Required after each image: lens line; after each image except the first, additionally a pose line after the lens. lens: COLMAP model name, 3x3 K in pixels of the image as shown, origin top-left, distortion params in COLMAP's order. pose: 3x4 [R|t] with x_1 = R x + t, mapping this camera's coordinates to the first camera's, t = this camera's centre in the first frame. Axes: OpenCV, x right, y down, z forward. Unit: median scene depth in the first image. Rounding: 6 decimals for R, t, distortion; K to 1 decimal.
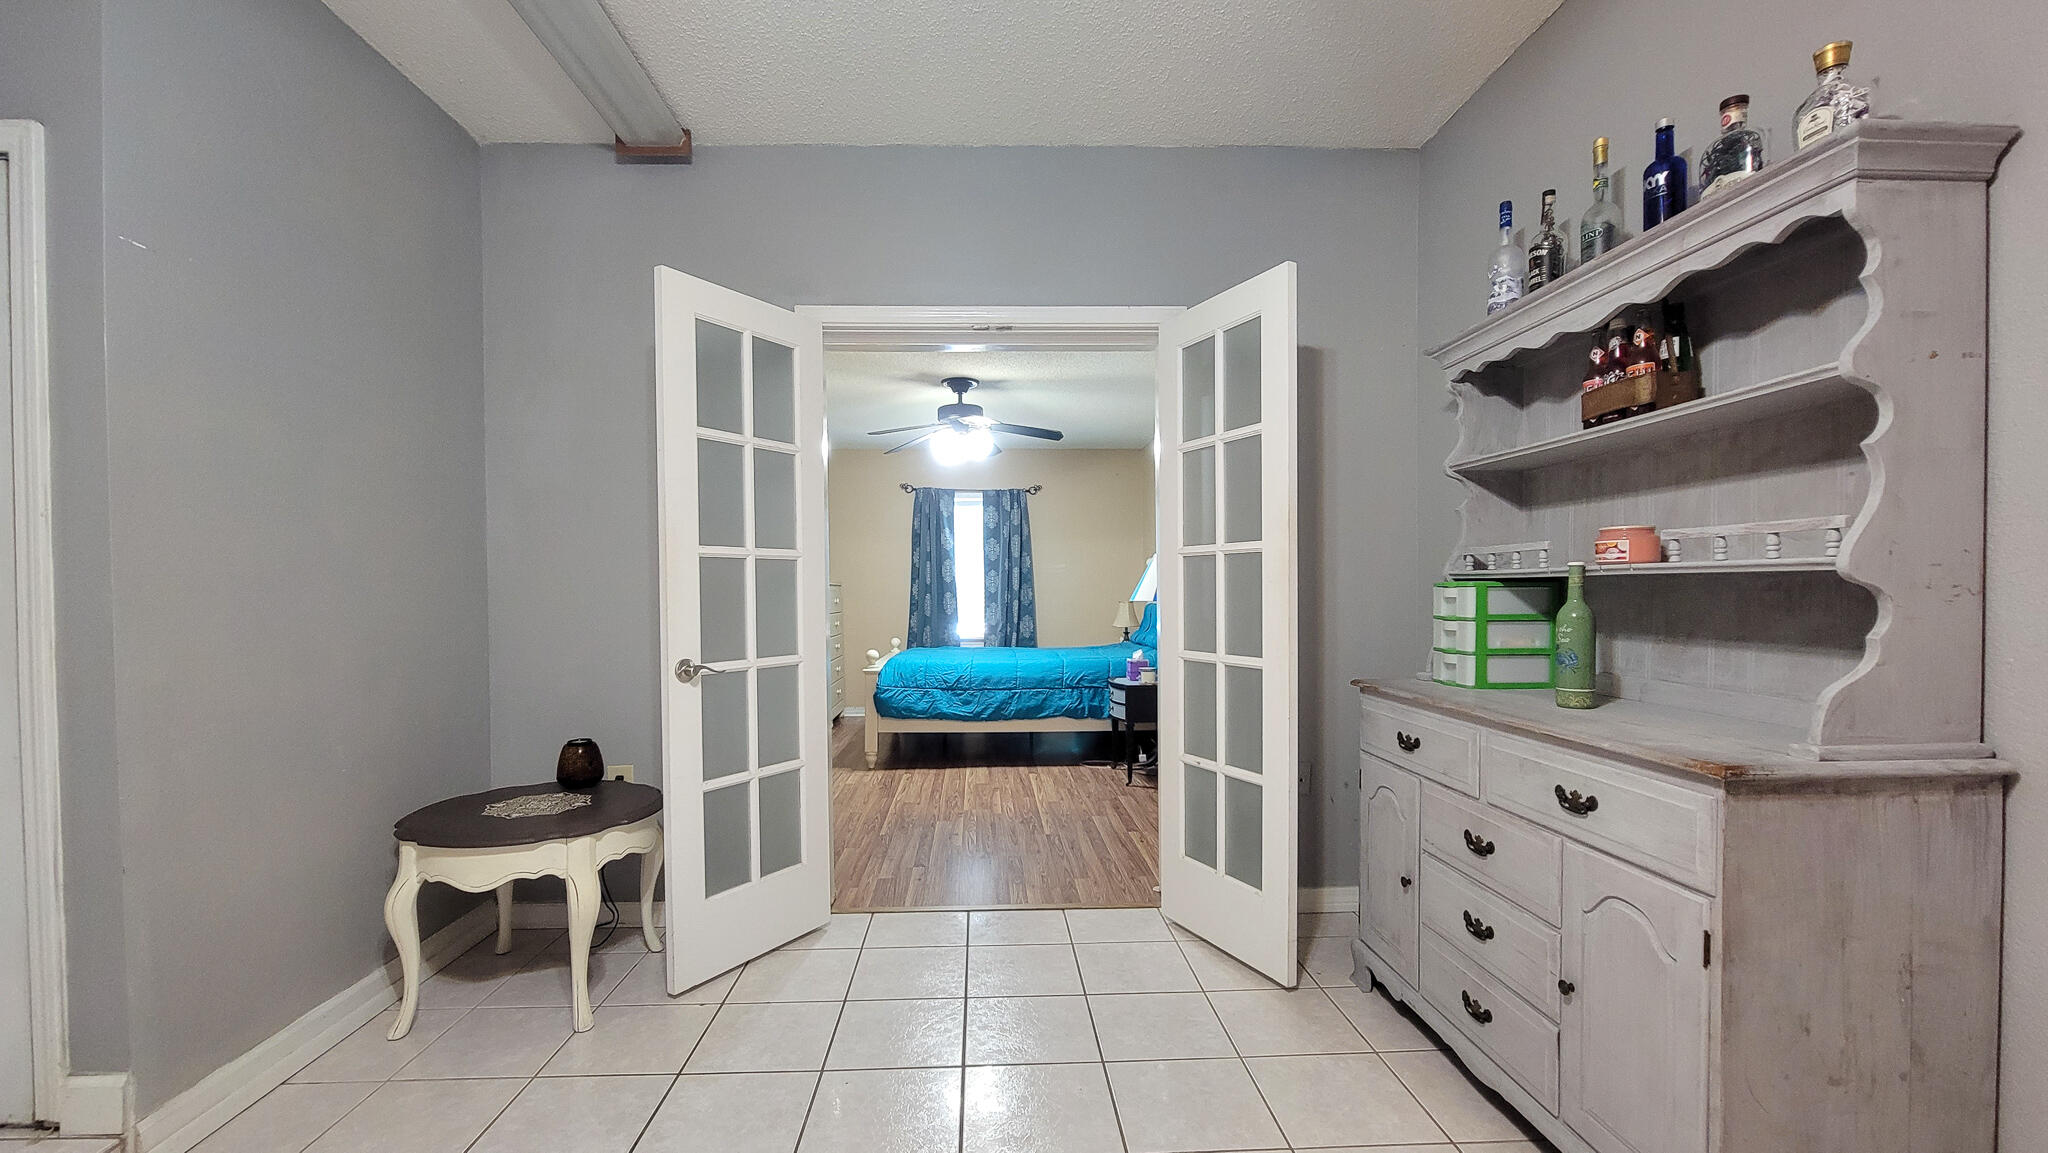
lens RADIAL K [[839.8, 0, 1015.4], [0, 839.8, 602.7], [0, 0, 1]] dist [-0.001744, 0.000046]
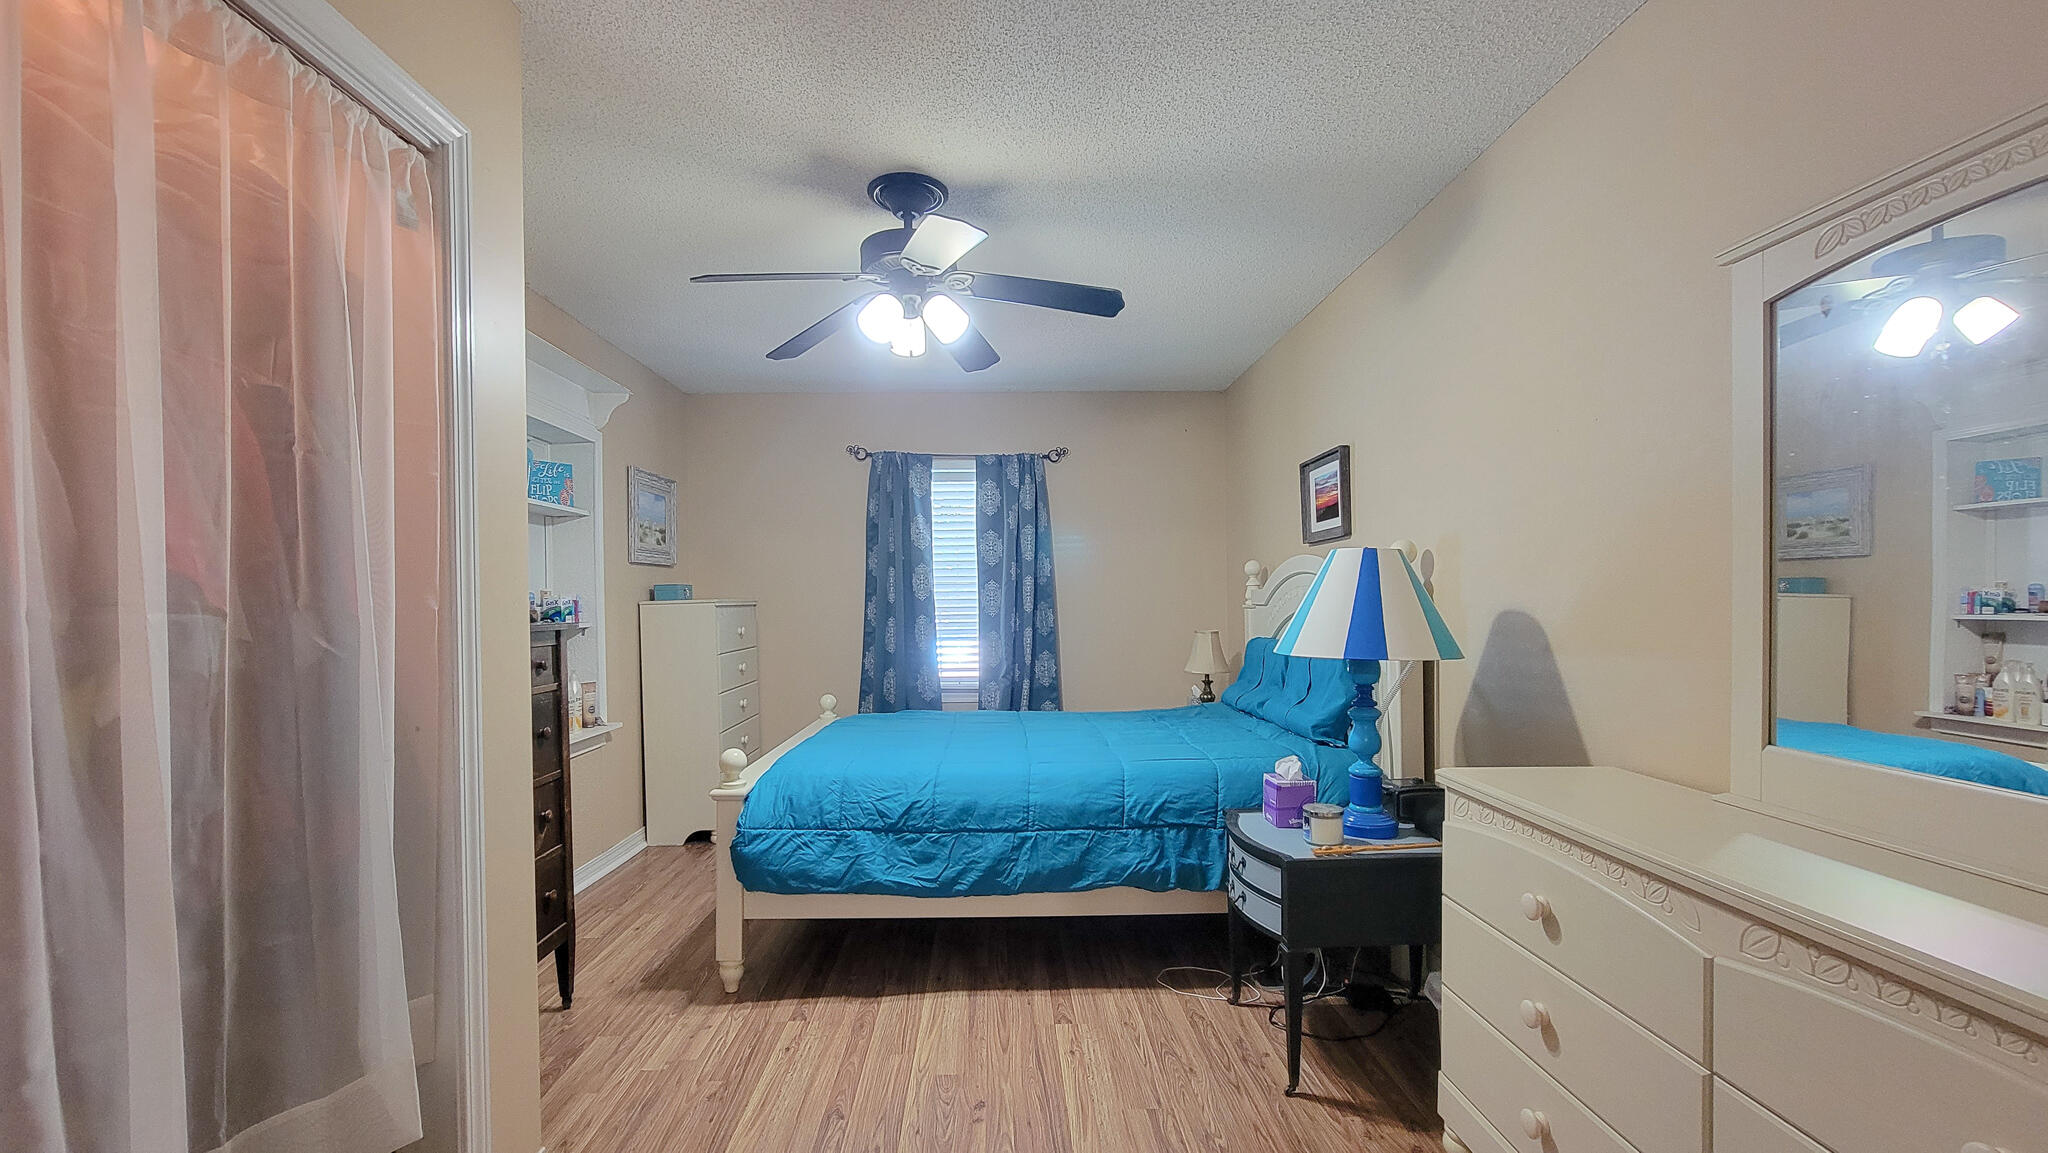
lens RADIAL K [[839.8, 0, 1015.4], [0, 839.8, 602.7], [0, 0, 1]] dist [-0.001744, 0.000046]
pose [[0.999843, -0.002925, -0.017488, 0.002188], [0.002830, 0.999981, -0.005440, -0.019915], [0.017504, 0.005390, 0.999832, 0.392736]]
